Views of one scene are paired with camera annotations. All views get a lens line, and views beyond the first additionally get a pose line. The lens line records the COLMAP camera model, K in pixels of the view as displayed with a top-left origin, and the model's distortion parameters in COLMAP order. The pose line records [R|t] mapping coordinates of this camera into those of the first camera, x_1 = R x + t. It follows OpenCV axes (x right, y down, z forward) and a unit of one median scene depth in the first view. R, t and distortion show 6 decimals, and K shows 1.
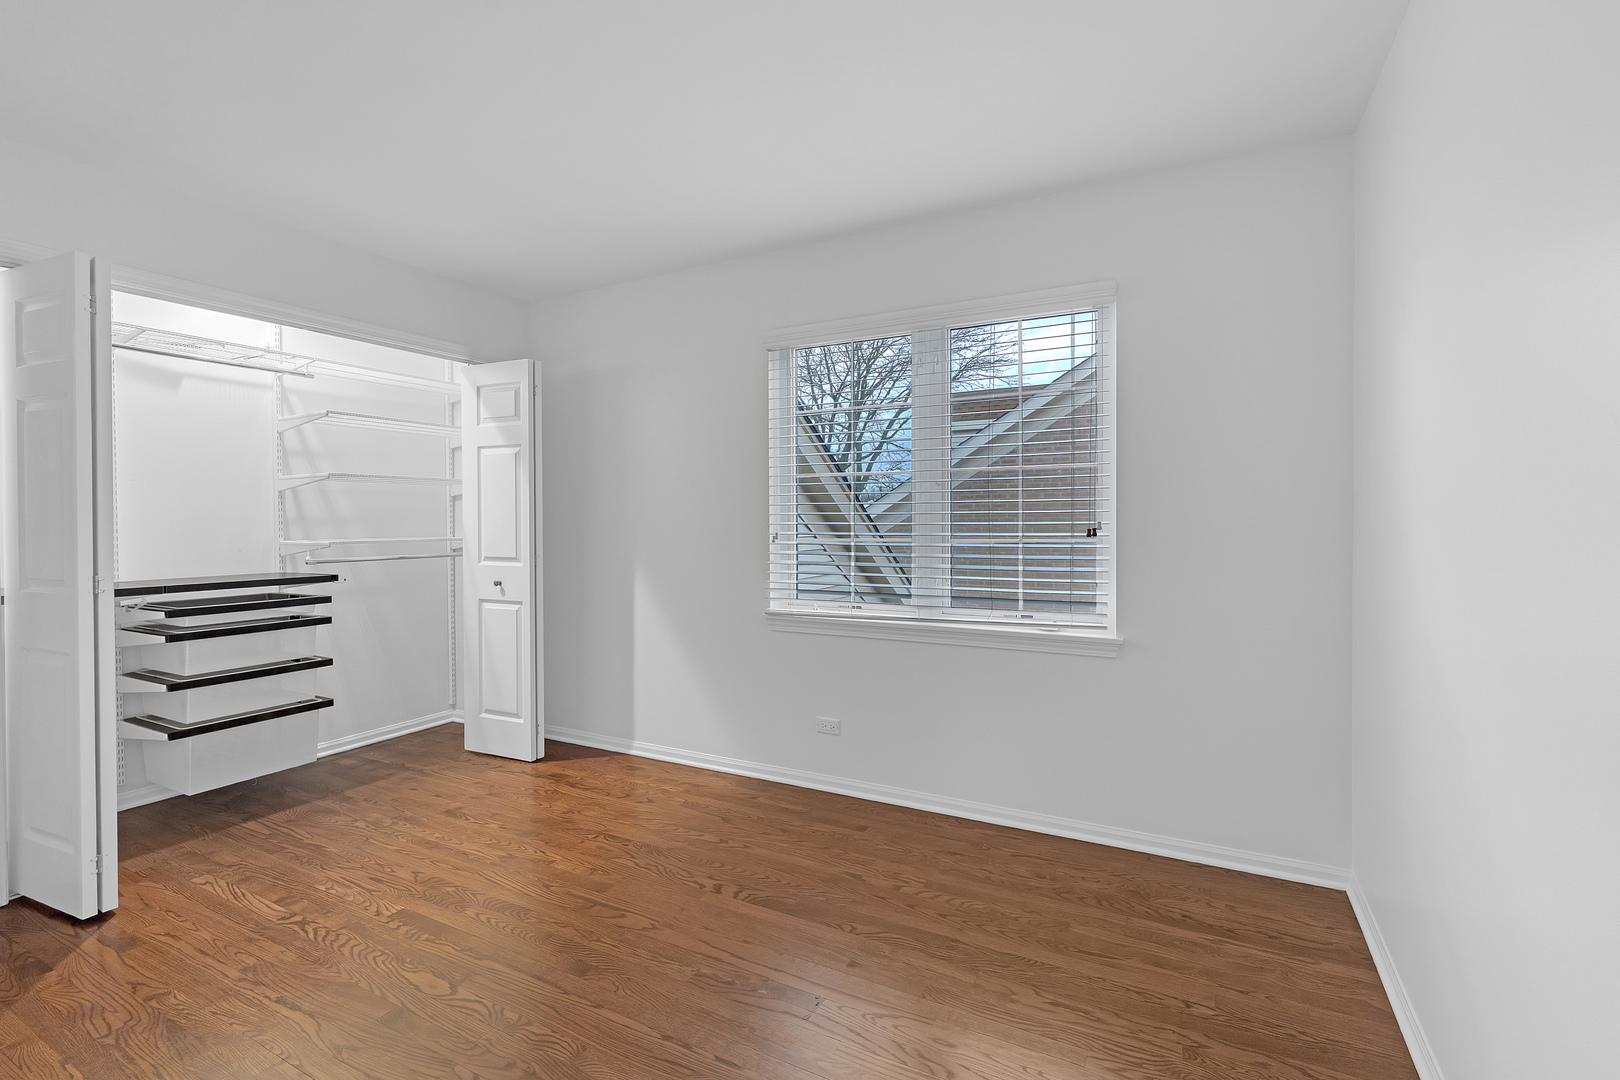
lens RADIAL K [[705.0, 0, 816.9], [0, 705.0, 532.6], [0, 0, 1]] dist [-0.000595, -0.000241]
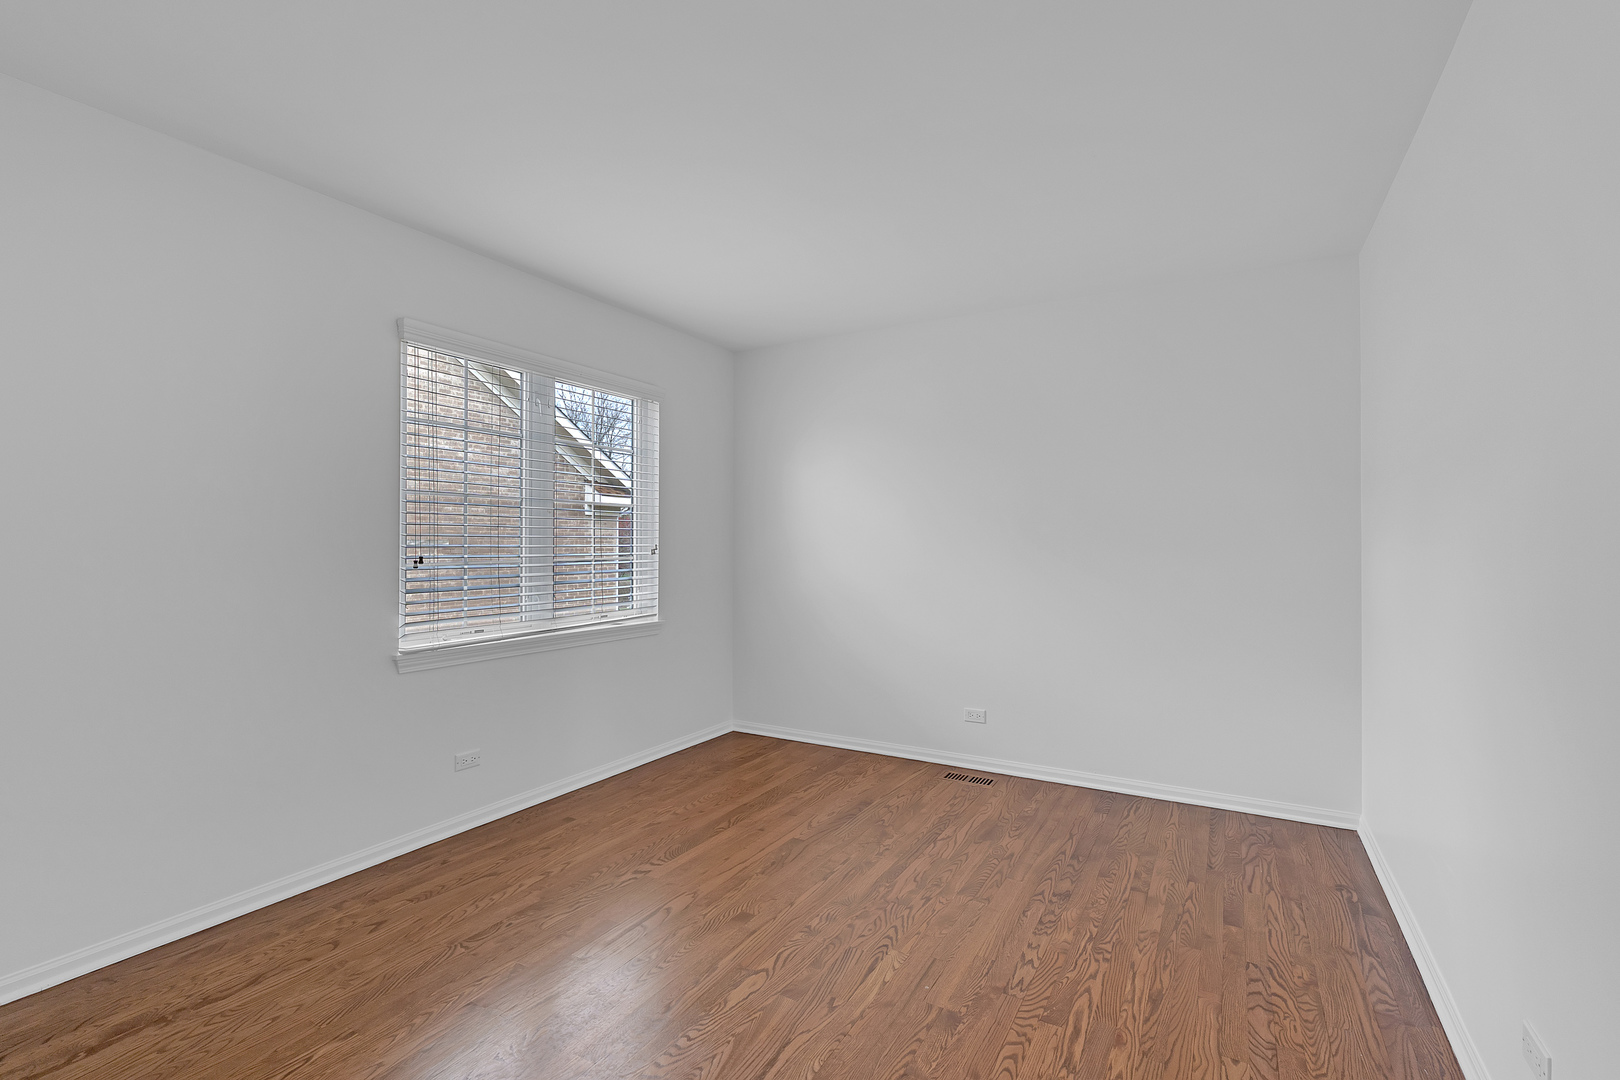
lens RADIAL K [[705.0, 0, 816.9], [0, 705.0, 532.6], [0, 0, 1]] dist [-0.000595, -0.000241]
pose [[0.051148, 0.022584, 0.998436, -1.106995], [0.015190, 0.999611, -0.023389, -0.001559], [-0.998576, 0.016362, 0.050785, 0.580788]]
